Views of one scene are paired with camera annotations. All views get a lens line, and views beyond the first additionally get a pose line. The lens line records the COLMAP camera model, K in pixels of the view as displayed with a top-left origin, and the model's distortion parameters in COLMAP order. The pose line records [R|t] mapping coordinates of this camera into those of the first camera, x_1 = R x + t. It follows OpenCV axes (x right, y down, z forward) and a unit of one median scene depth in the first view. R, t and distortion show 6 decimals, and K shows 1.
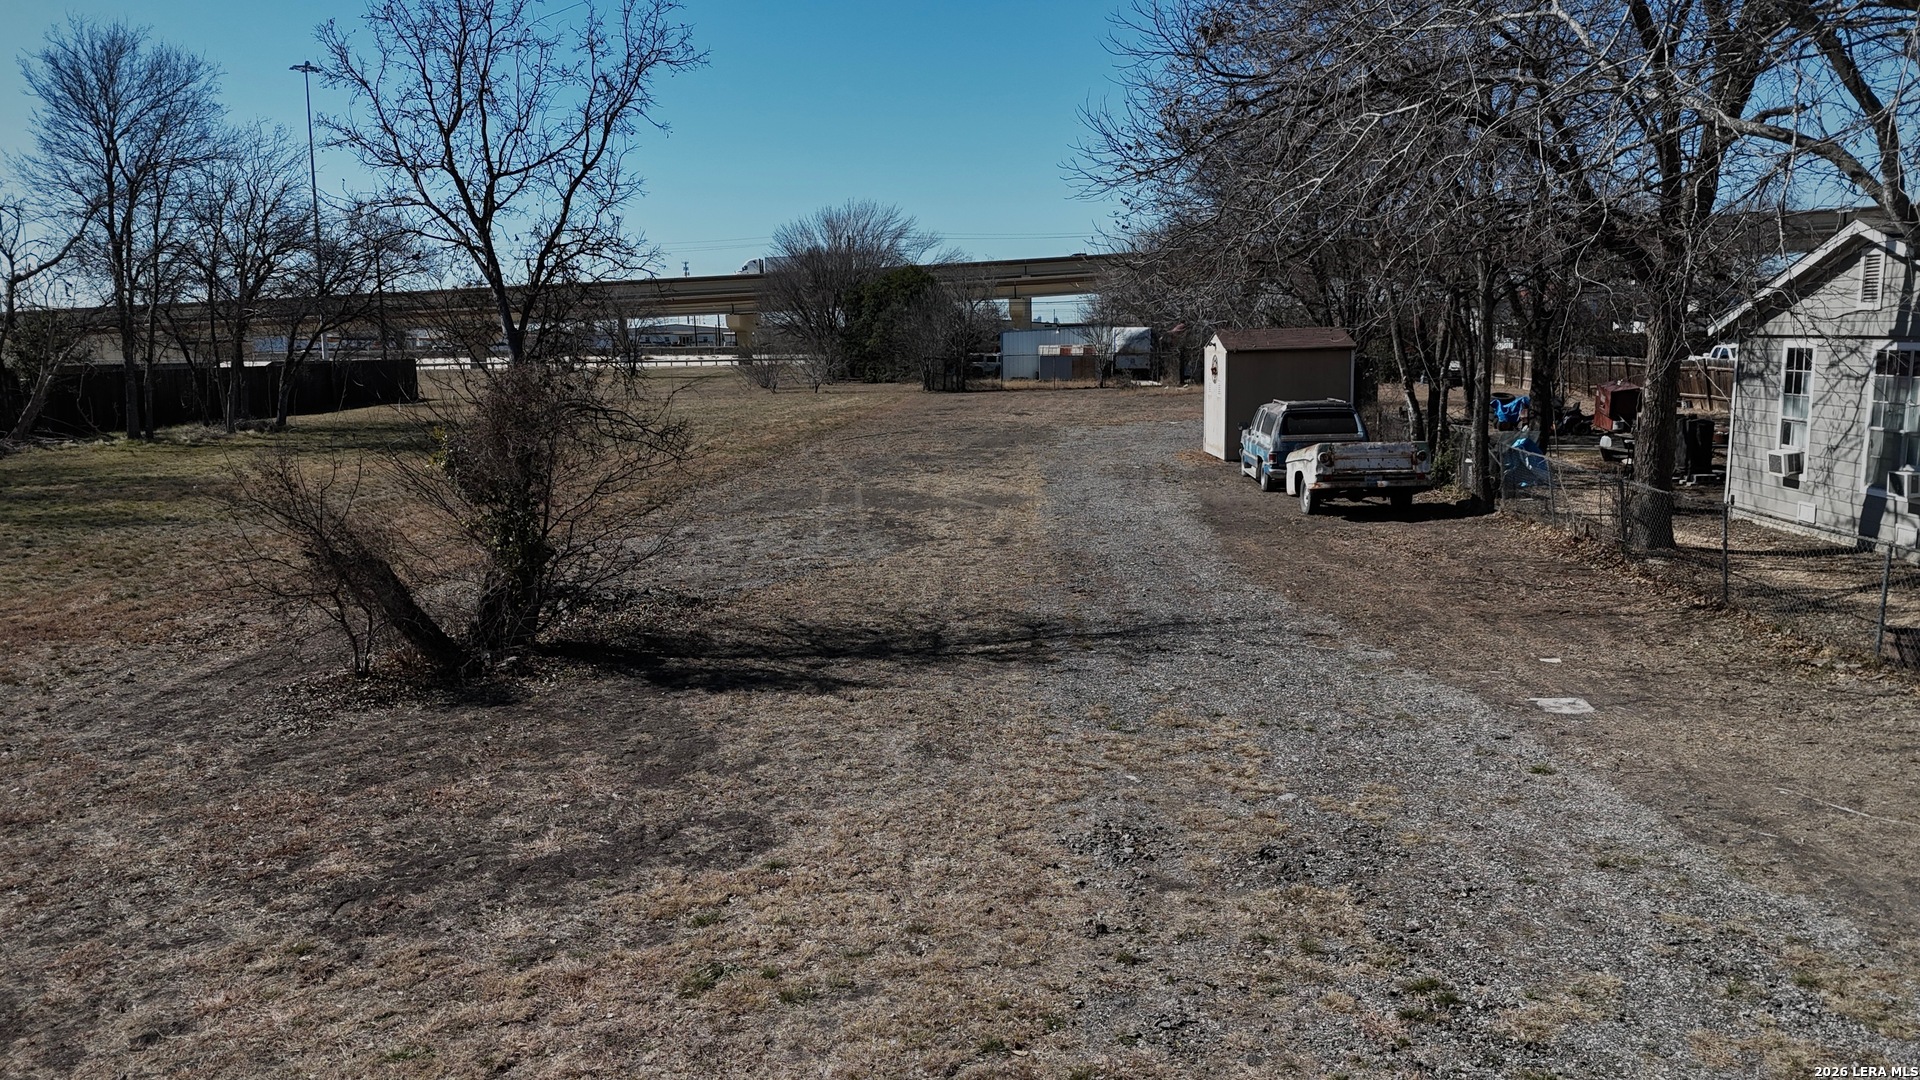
lens RADIAL K [[1411.5, 0, 959.9], [0, 1411.5, 539.2], [0, 0, 1]] dist [0.032997, -0.008755]
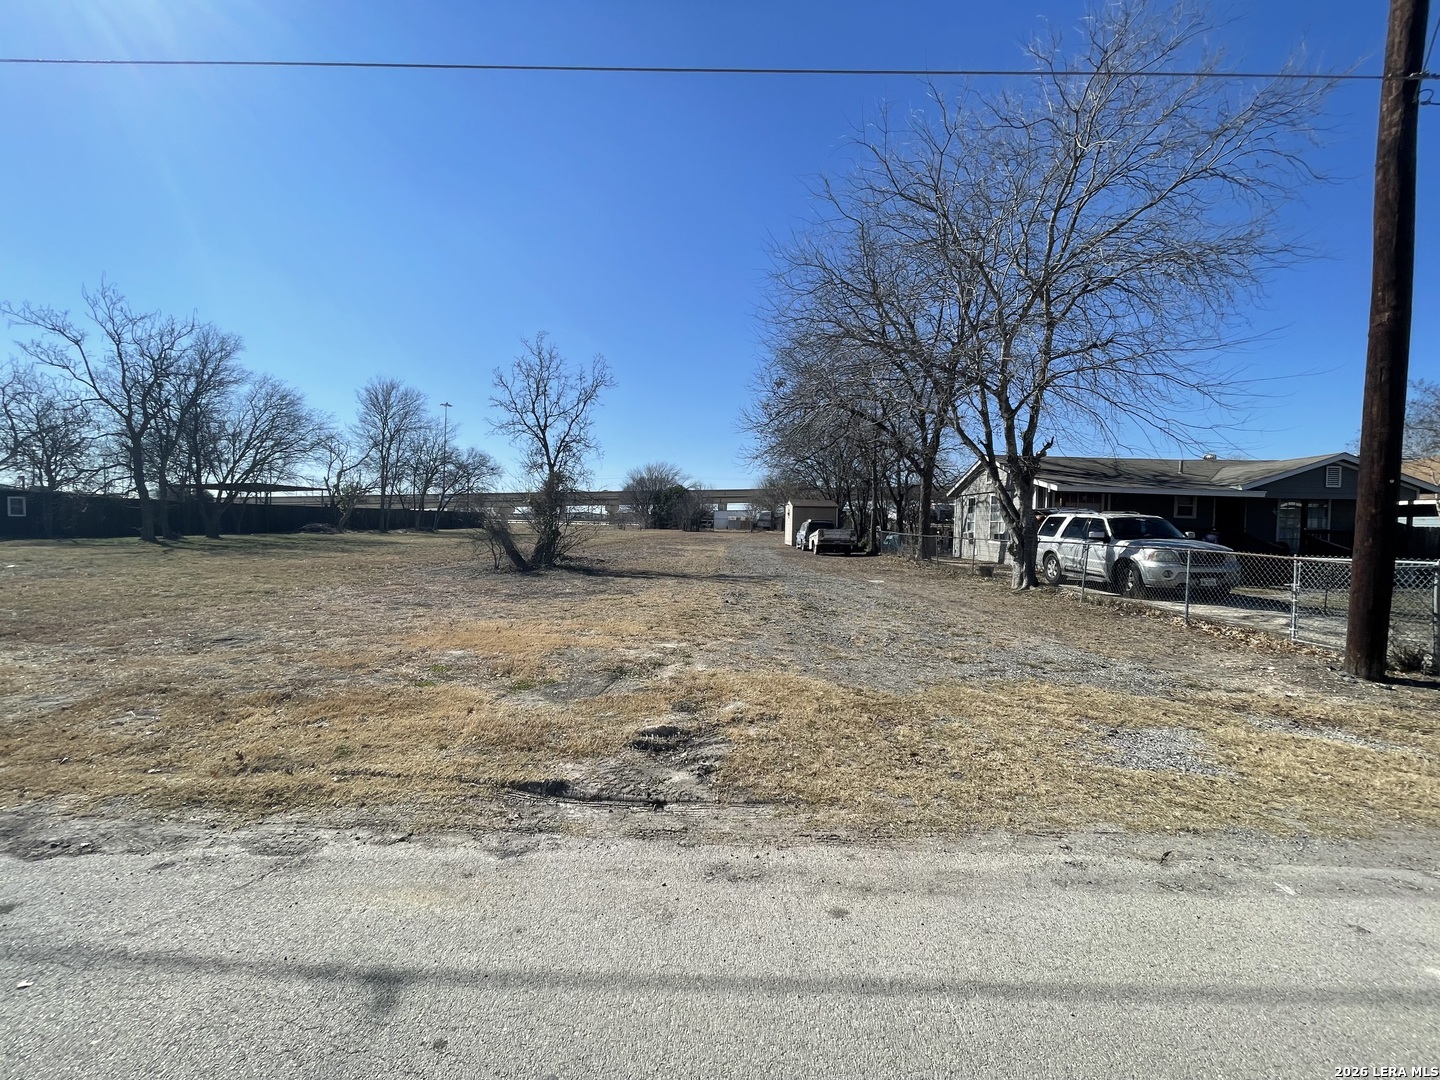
lens RADIAL K [[574.8, 0, 720.4], [0, 574.8, 543.4], [0, 0, 1]] dist [-0.001541, -0.000260]
pose [[0.998534, 0.037093, 0.039415, 0.005118], [-0.032658, 0.993641, -0.107752, 0.069024], [-0.043162, 0.106307, 0.993396, -0.114362]]
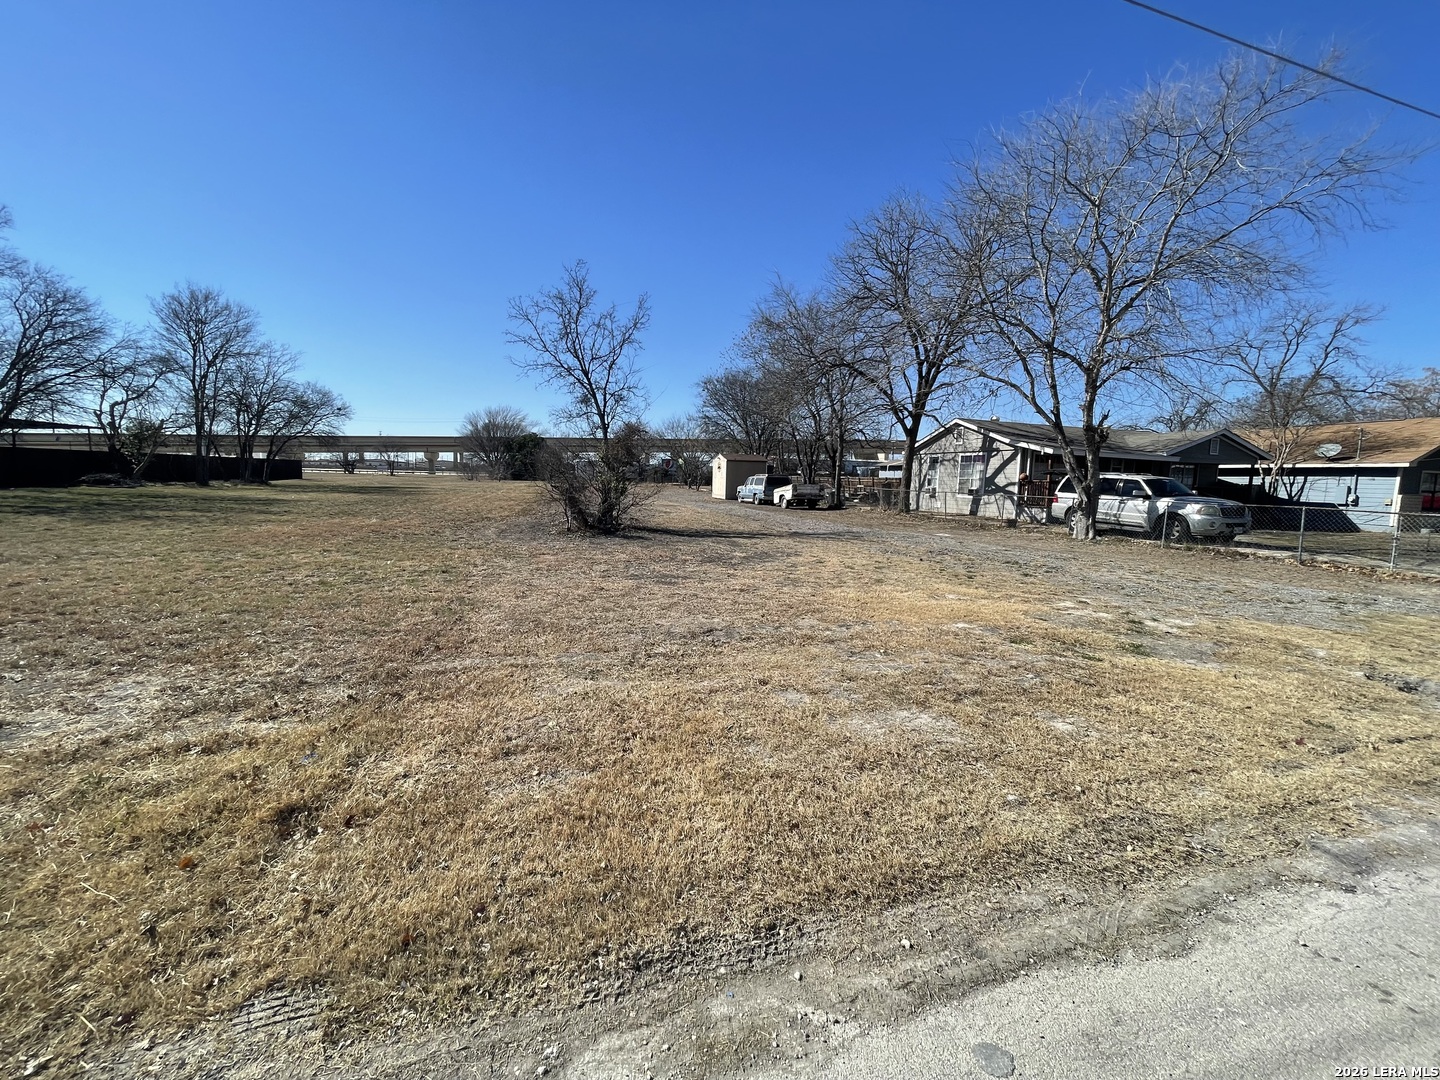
lens RADIAL K [[574.8, 0, 716.1], [0, 574.8, 540.5], [0, 0, 1]] dist [-0.001541, -0.000260]
pose [[0.939997, 0.004991, 0.341147, -0.229835], [0.005782, 0.999516, -0.030554, 0.064834], [-0.341135, 0.030693, 0.939513, -0.064722]]
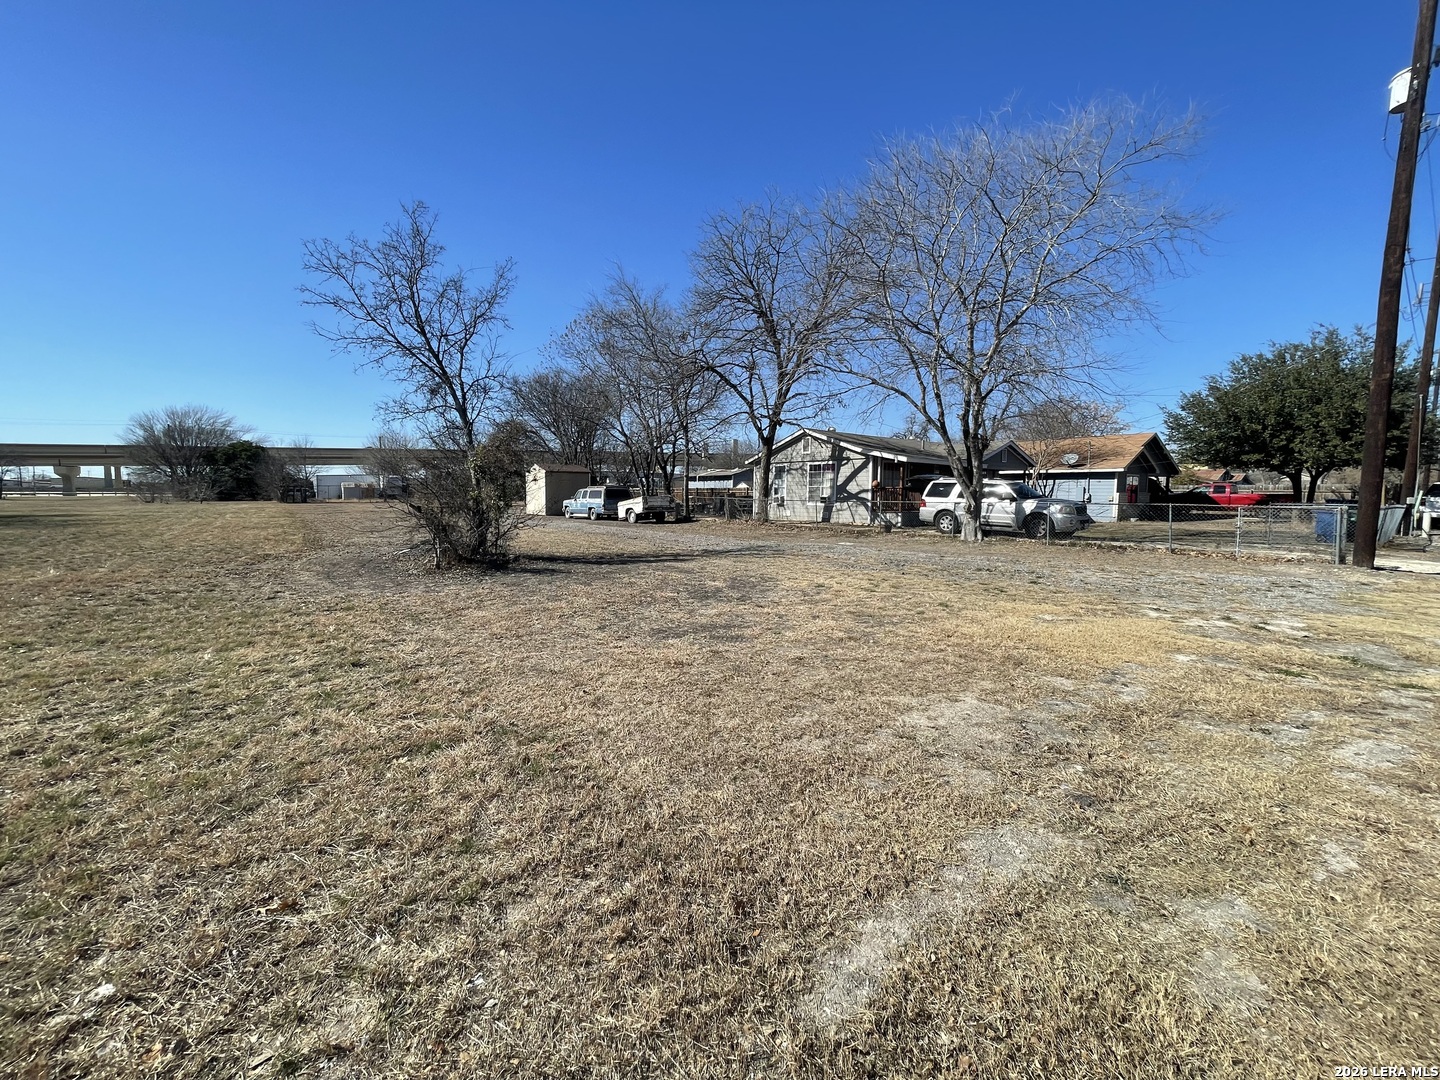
lens RADIAL K [[574.8, 0, 712.1], [0, 574.8, 538.0], [0, 0, 1]] dist [-0.001541, -0.000260]
pose [[0.739502, -0.031793, 0.672403, -0.293392], [0.078322, 0.996164, -0.039037, 0.049734], [-0.668582, 0.081532, 0.739155, 0.063772]]
